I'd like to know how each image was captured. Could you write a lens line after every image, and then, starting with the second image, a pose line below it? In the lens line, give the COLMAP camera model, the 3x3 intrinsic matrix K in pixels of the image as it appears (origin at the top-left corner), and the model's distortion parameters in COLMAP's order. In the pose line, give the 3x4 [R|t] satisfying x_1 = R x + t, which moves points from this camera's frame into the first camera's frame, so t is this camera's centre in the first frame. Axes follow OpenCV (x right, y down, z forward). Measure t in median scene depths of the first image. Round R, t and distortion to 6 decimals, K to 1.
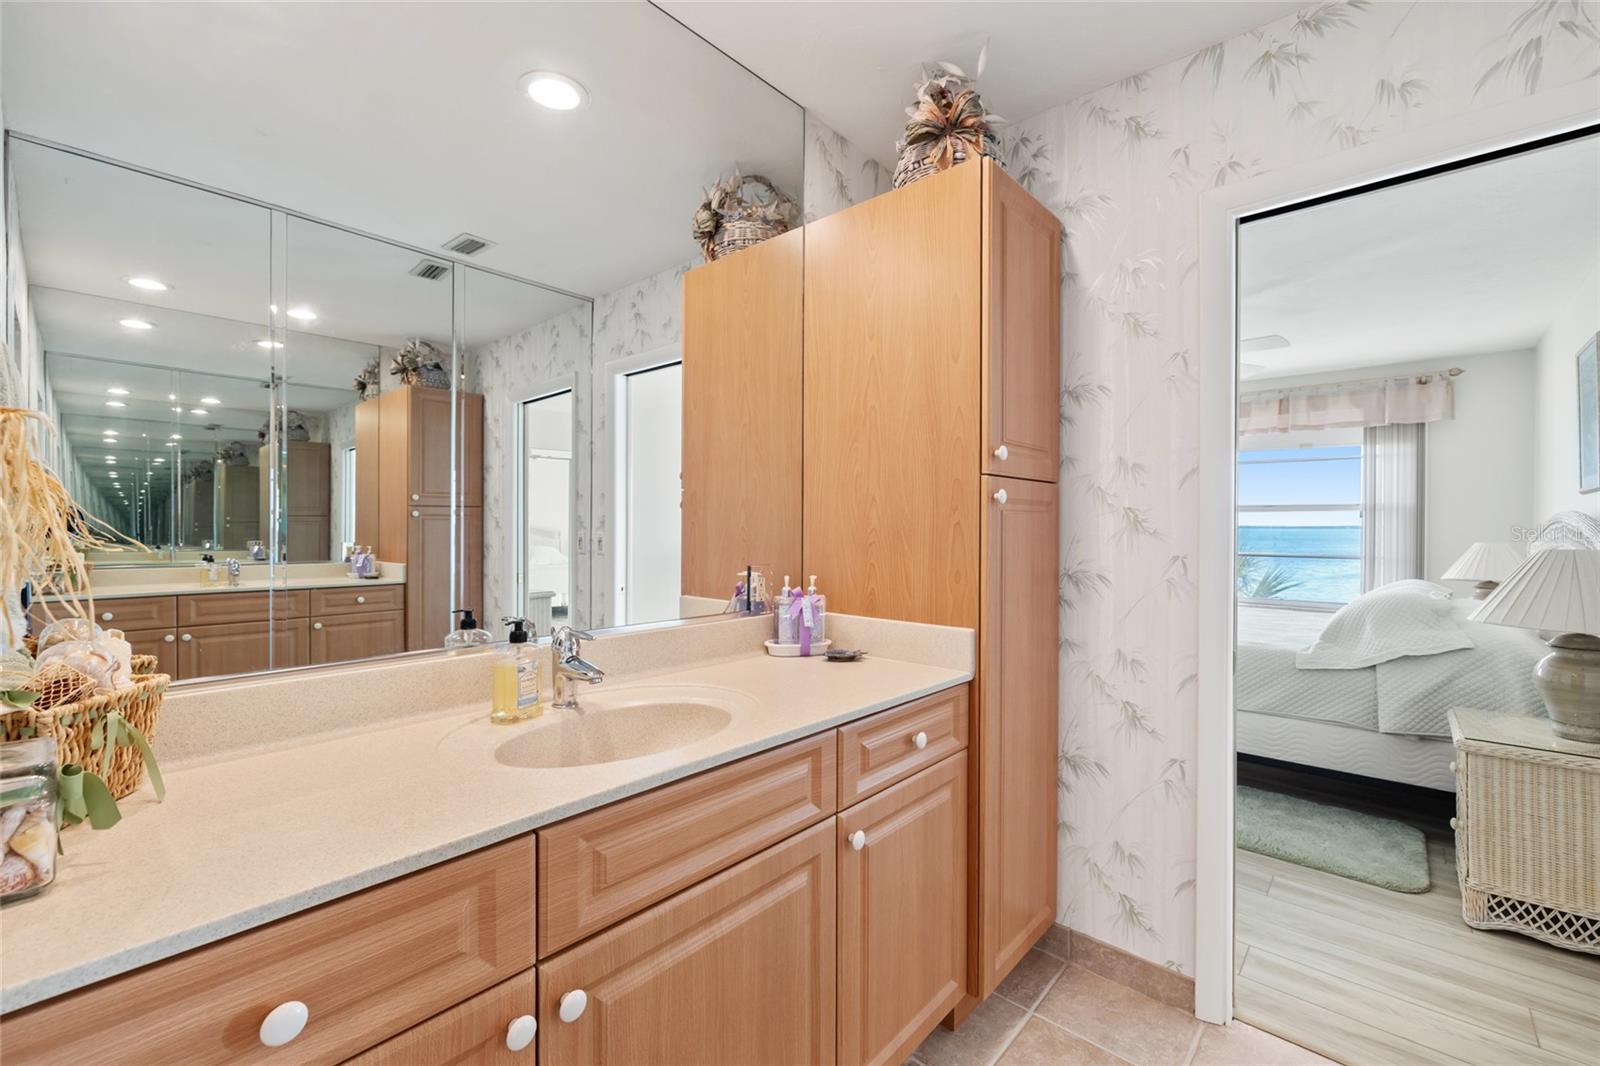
lens RADIAL K [[668.1, 0, 797.2], [0, 668.1, 526.0], [0, 0, 1]] dist [-0.001215, -0.000201]
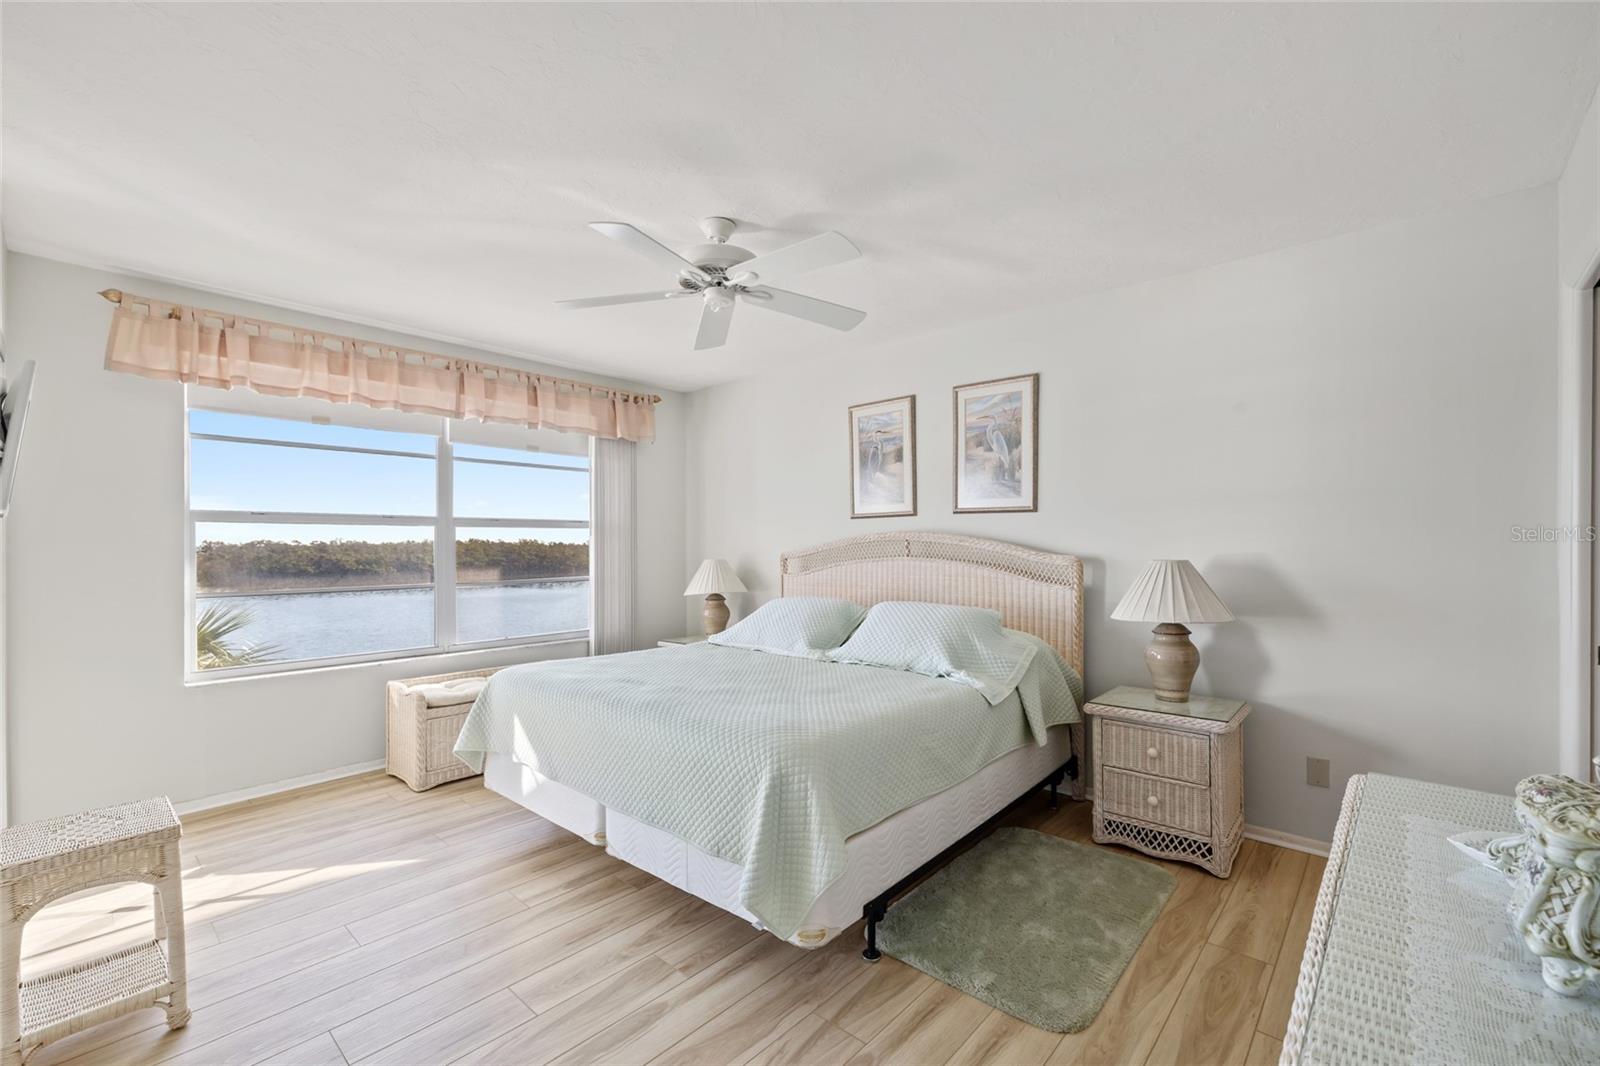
lens RADIAL K [[675.0, 0, 795.0], [0, 675.0, 548.1], [0, 0, 1]] dist [0.000777, 0.000194]
pose [[-0.001211, -0.010182, 0.999947, -0.083654], [0.004953, 0.999936, 0.010188, -0.003764], [-0.999987, 0.004965, -0.001160, 0.739021]]
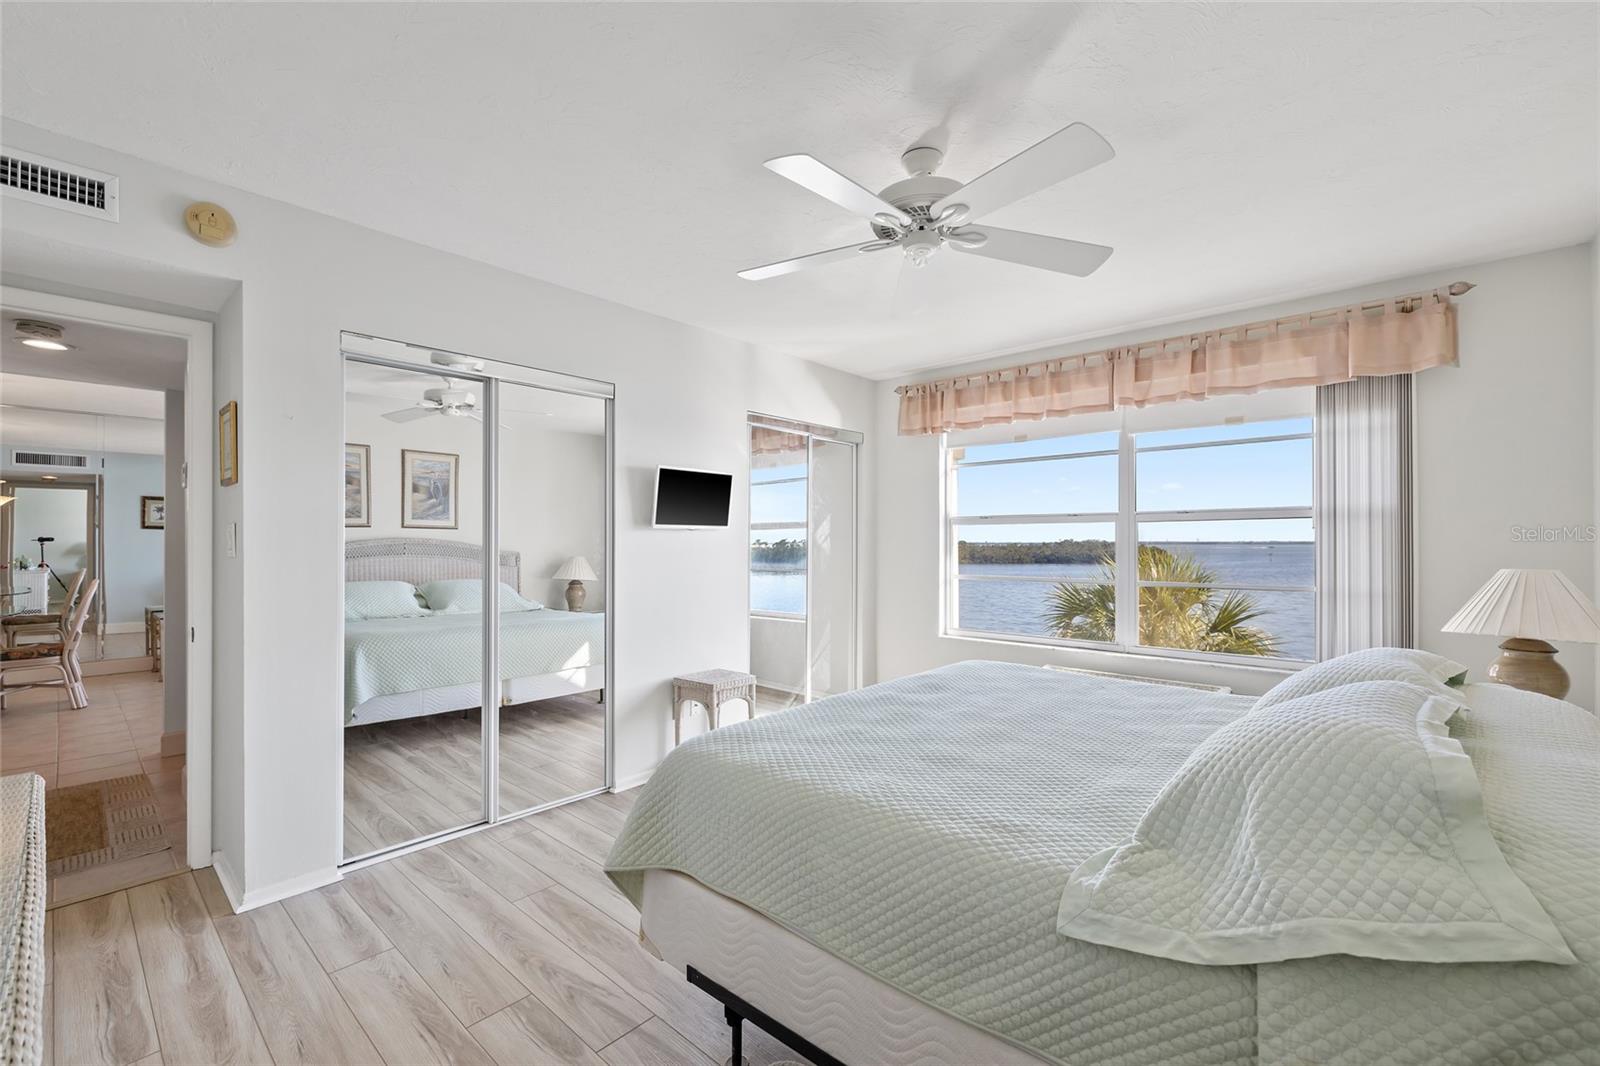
lens RADIAL K [[670.4, 0, 796.9], [0, 670.4, 533.6], [0, 0, 1]] dist [-0.001245, -0.000088]
pose [[0.999982, -0.004614, 0.003916, 0.354414], [0.004674, 0.999869, -0.015516, 0.000222], [-0.003844, 0.015534, 0.999872, 0.369577]]
